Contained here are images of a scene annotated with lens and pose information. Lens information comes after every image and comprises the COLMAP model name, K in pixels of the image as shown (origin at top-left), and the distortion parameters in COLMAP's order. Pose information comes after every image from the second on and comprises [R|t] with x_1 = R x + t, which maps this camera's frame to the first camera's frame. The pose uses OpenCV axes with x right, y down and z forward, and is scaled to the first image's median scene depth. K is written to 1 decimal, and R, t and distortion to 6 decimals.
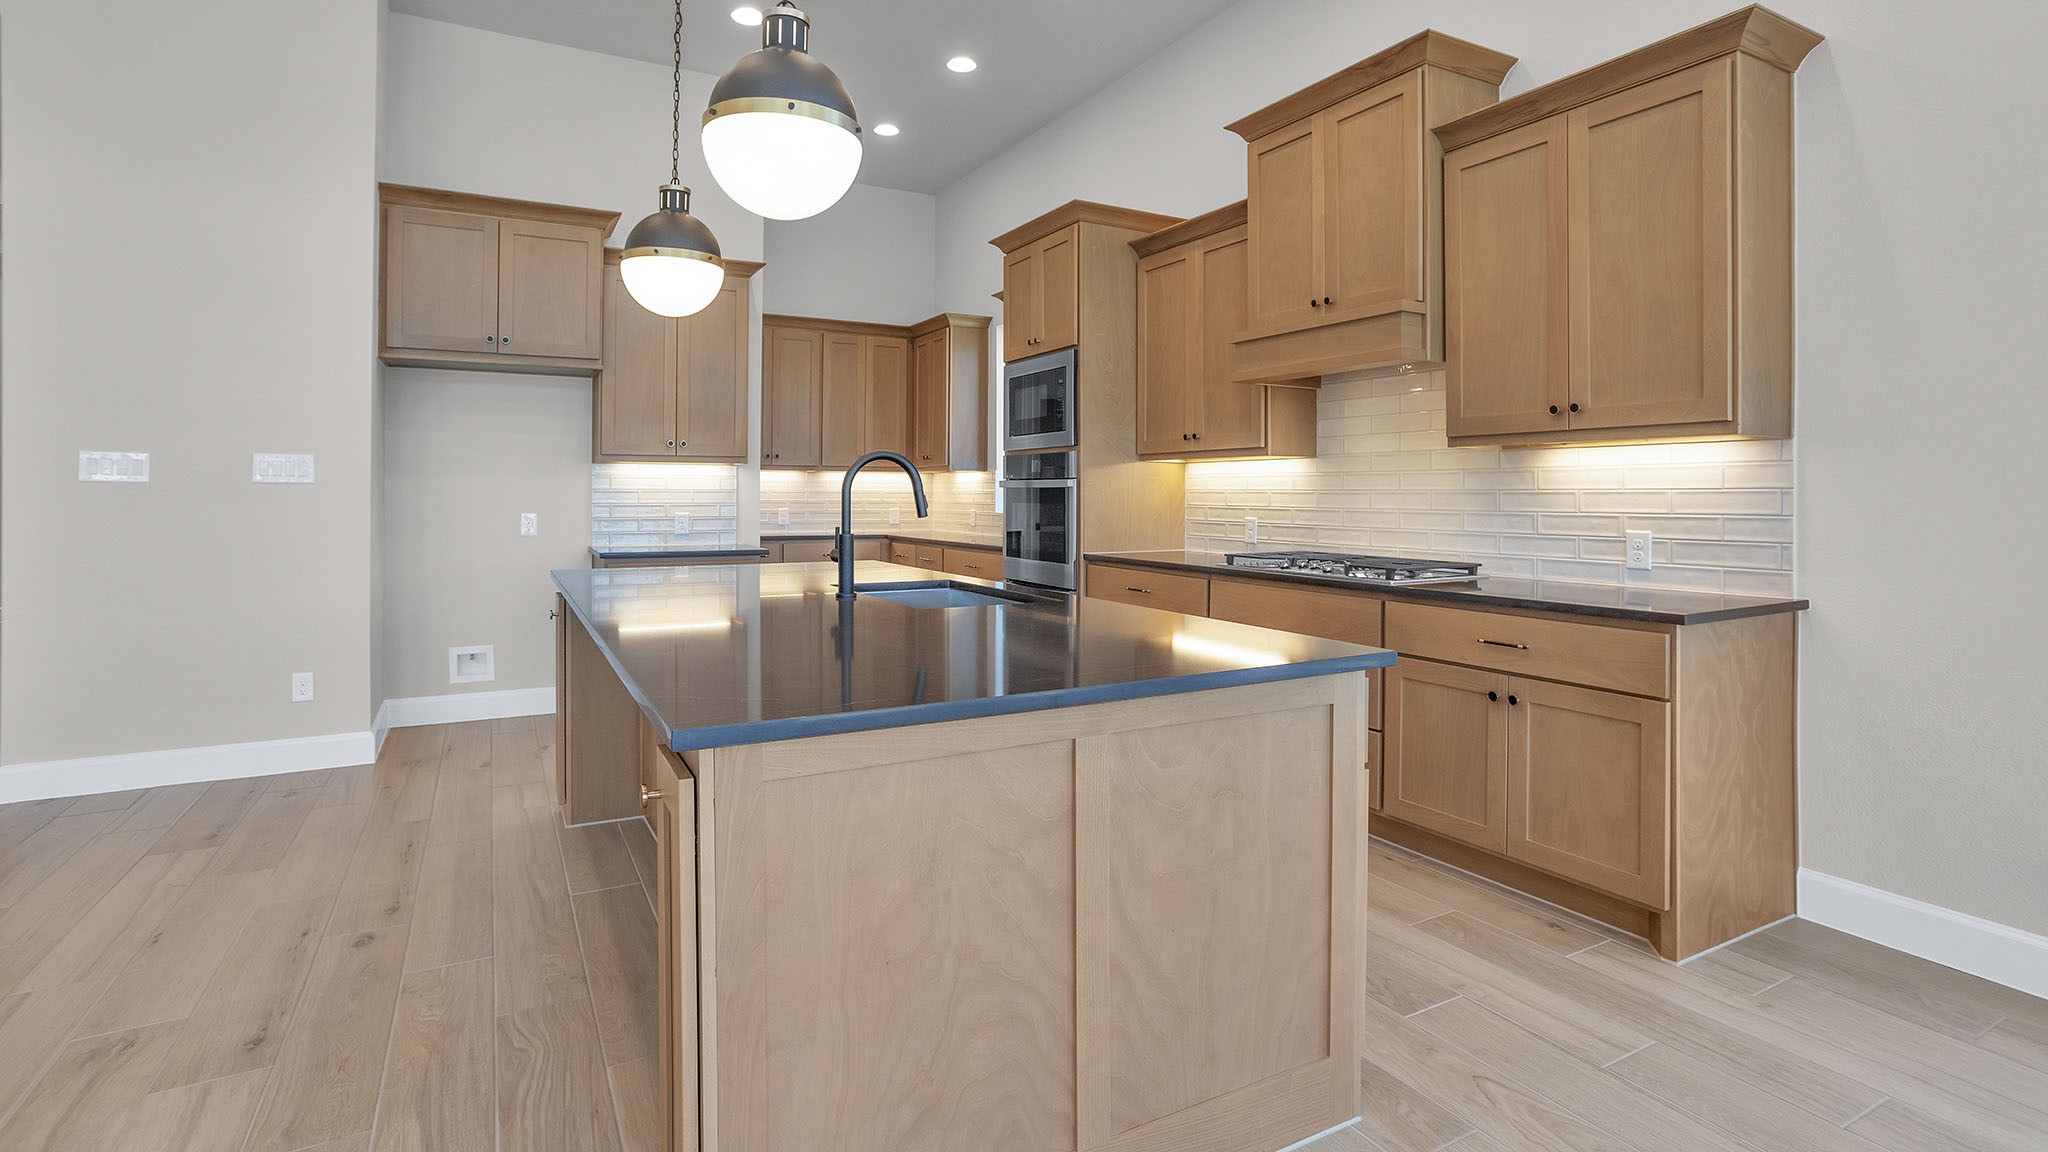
lens RADIAL K [[982.1, 0, 1025.2], [0, 982.1, 491.1], [0, 0, 1]] dist [-0.056902, 0.028567]
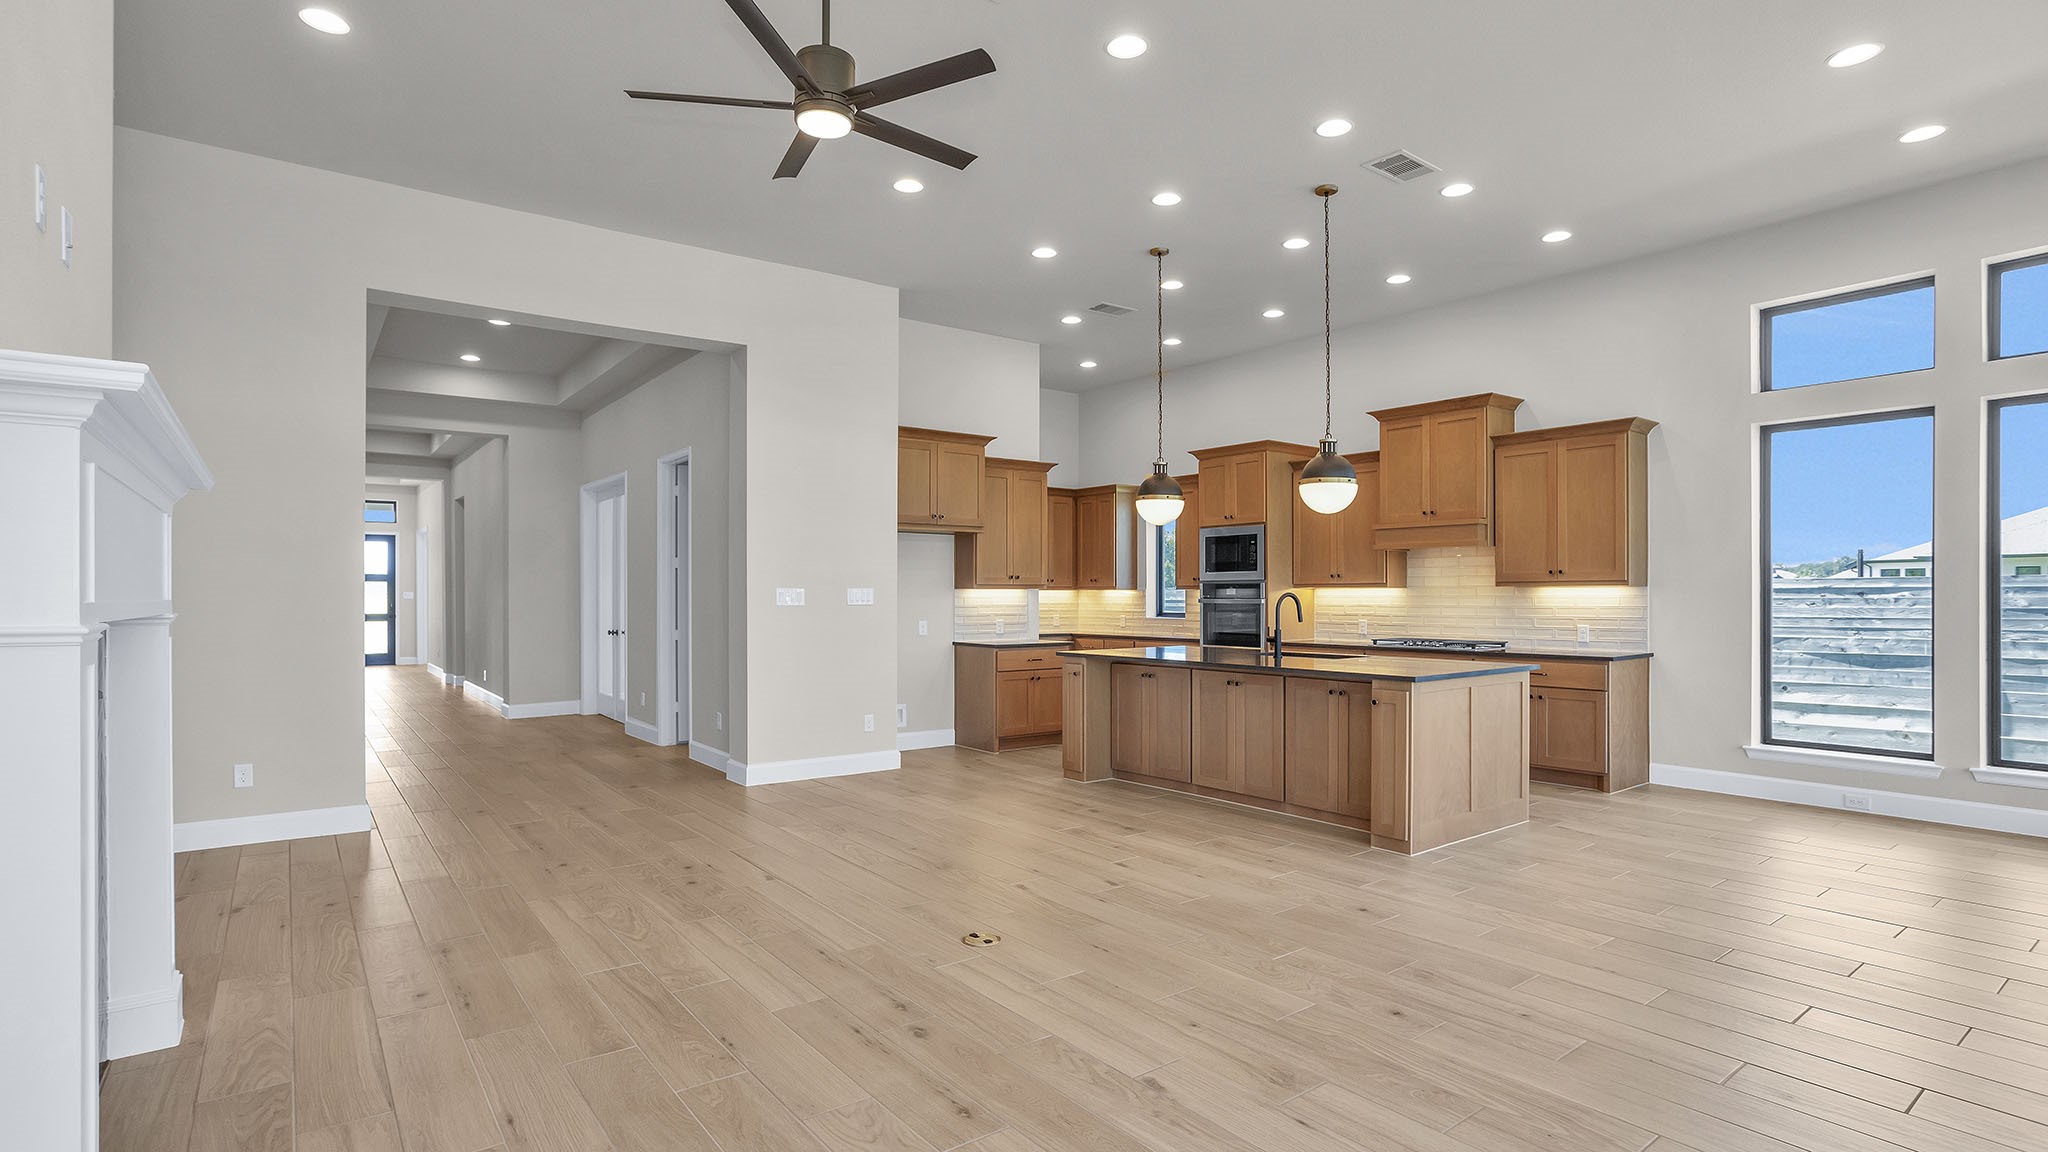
lens RADIAL K [[994.0, 0, 1023.3], [0, 994.0, 595.4], [0, 0, 1]] dist [-0.058029, 0.027311]
pose [[0.989961, -0.004434, 0.141272, -0.823484], [0.003978, 0.999986, 0.003513, -0.034969], [-0.141285, -0.002916, 0.989965, -0.902877]]
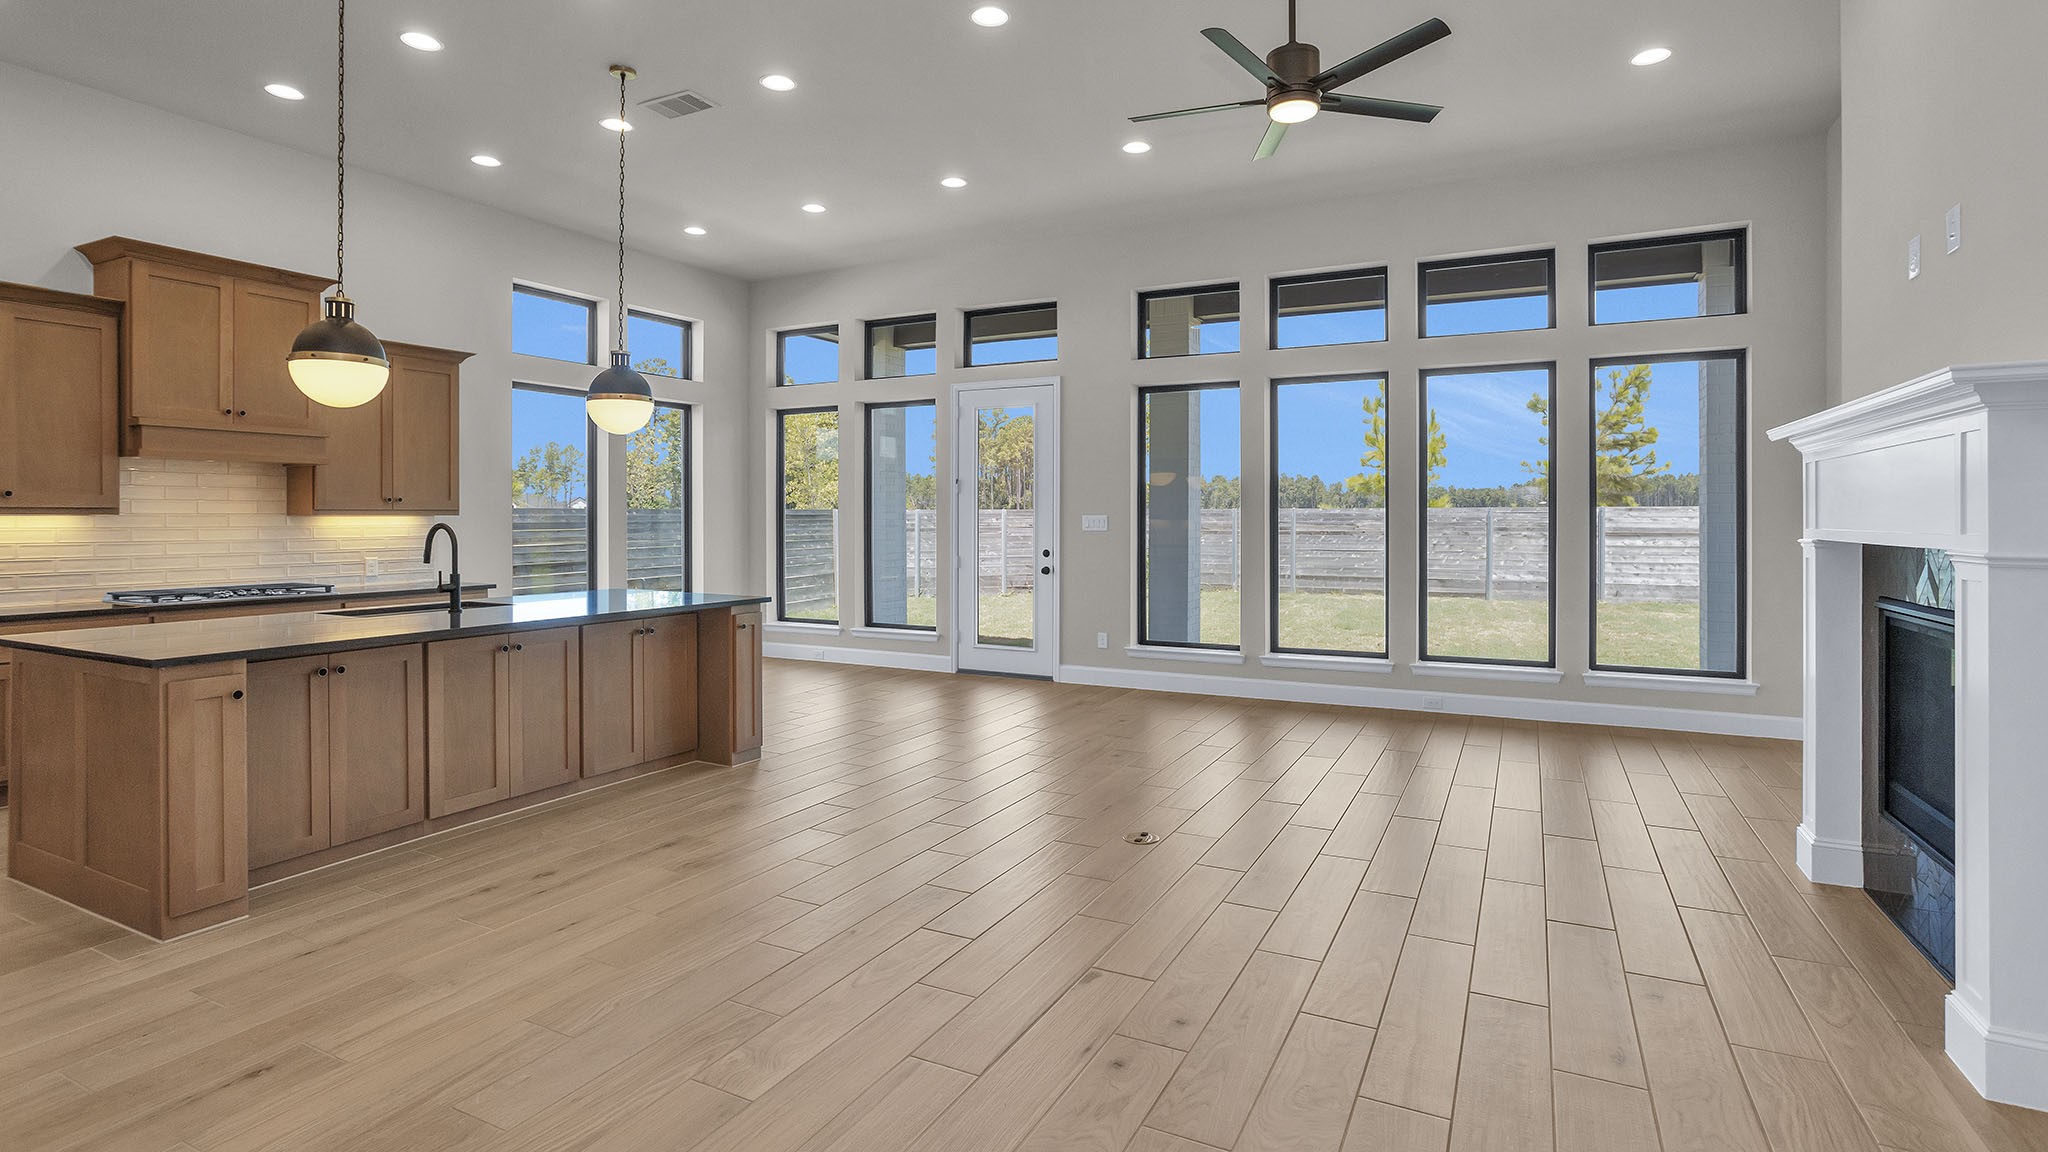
lens RADIAL K [[987.1, 0, 1030.5], [0, 987.1, 521.2], [0, 0, 1]] dist [-0.054452, 0.027536]
pose [[-0.557706, -0.005627, 0.830020, -1.578891], [-0.002542, 0.999984, 0.005071, -0.043005], [-0.830035, 0.000719, -0.557711, 0.832446]]
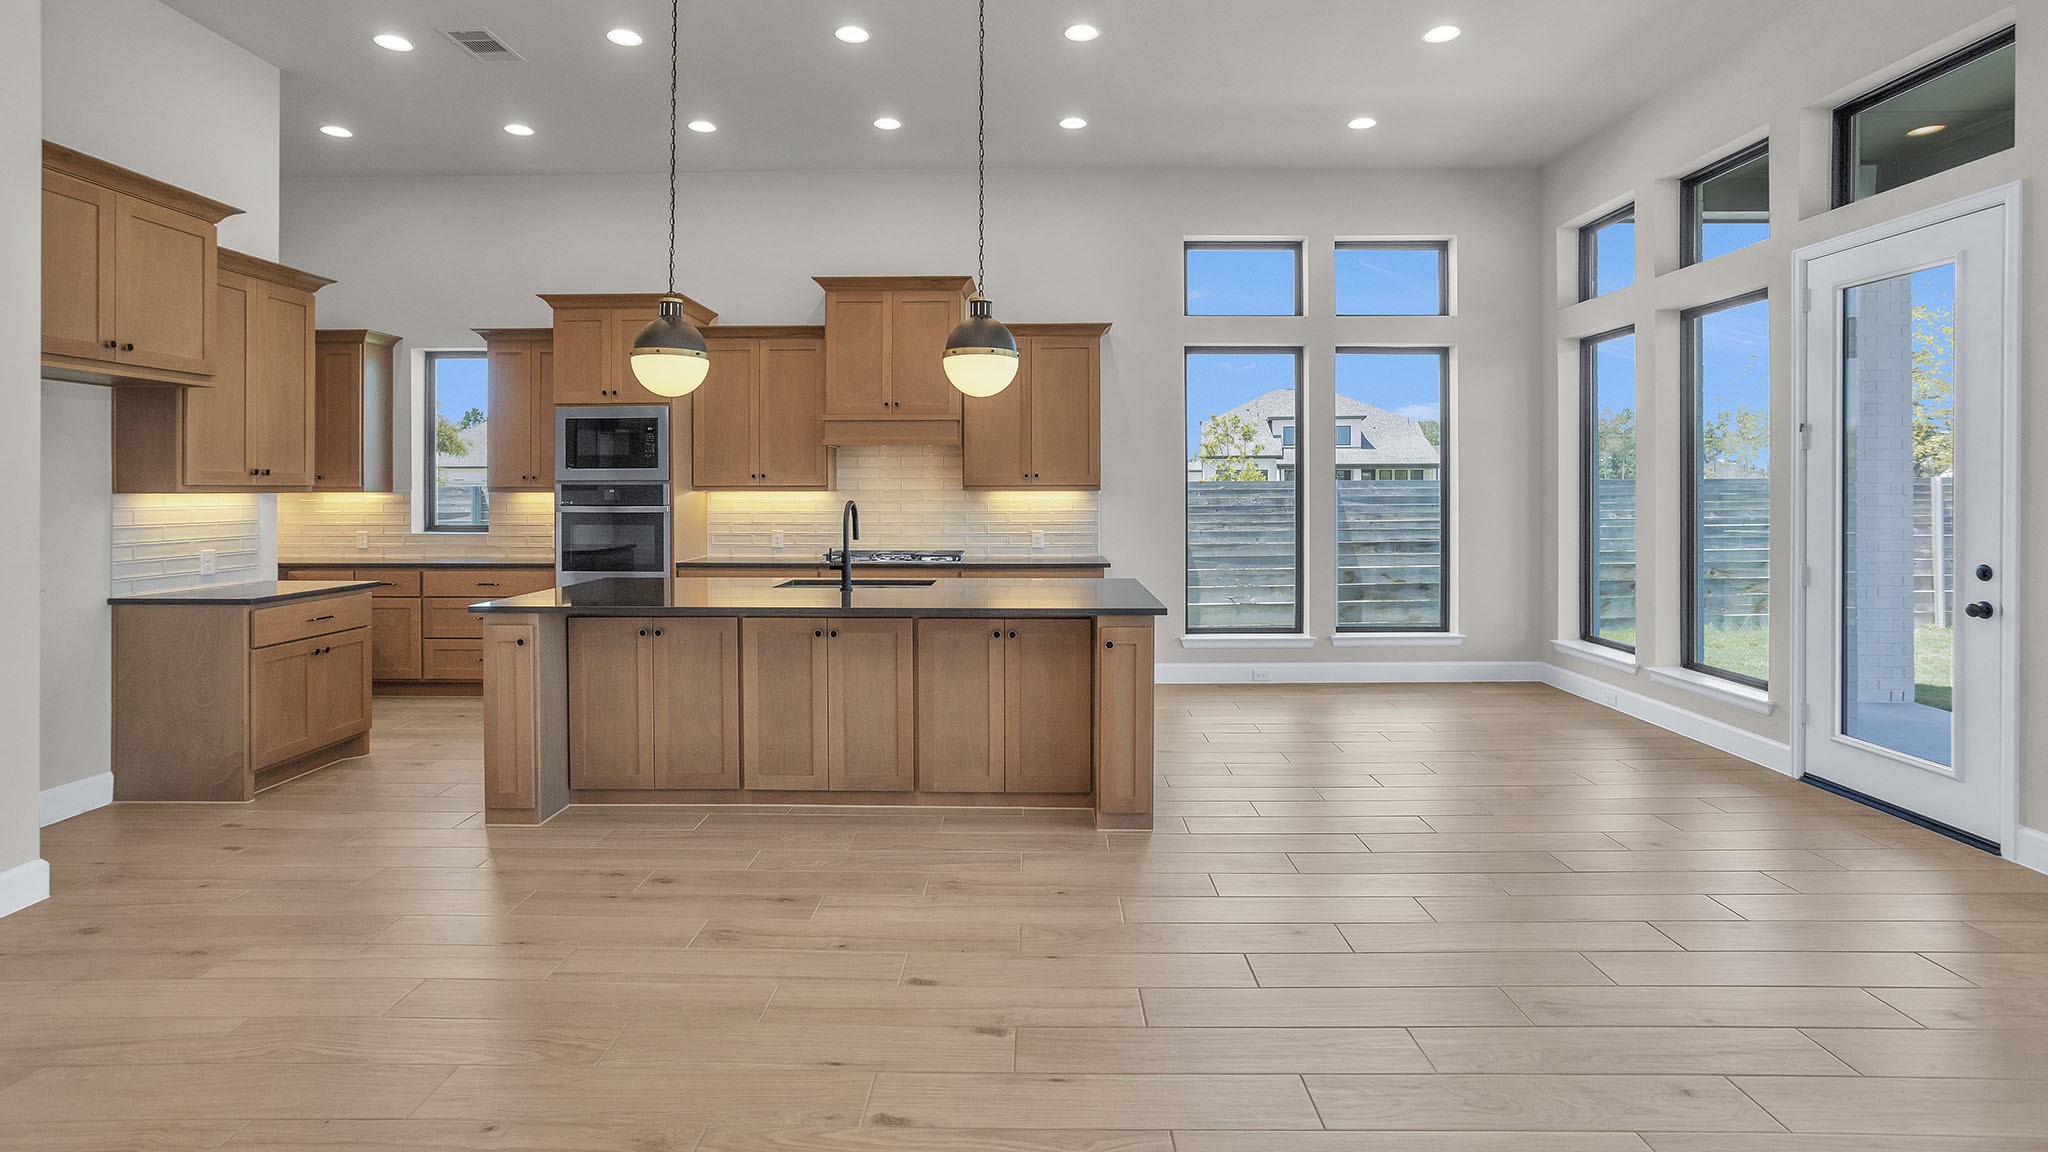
lens RADIAL K [[982.1, 0, 1025.2], [0, 982.1, 491.1], [0, 0, 1]] dist [-0.056902, 0.028567]
pose [[0.493608, -0.005399, 0.869668, -1.110076], [0.000899, 0.999983, 0.005698, -0.051203], [-0.869684, -0.002031, 0.493605, -0.062744]]
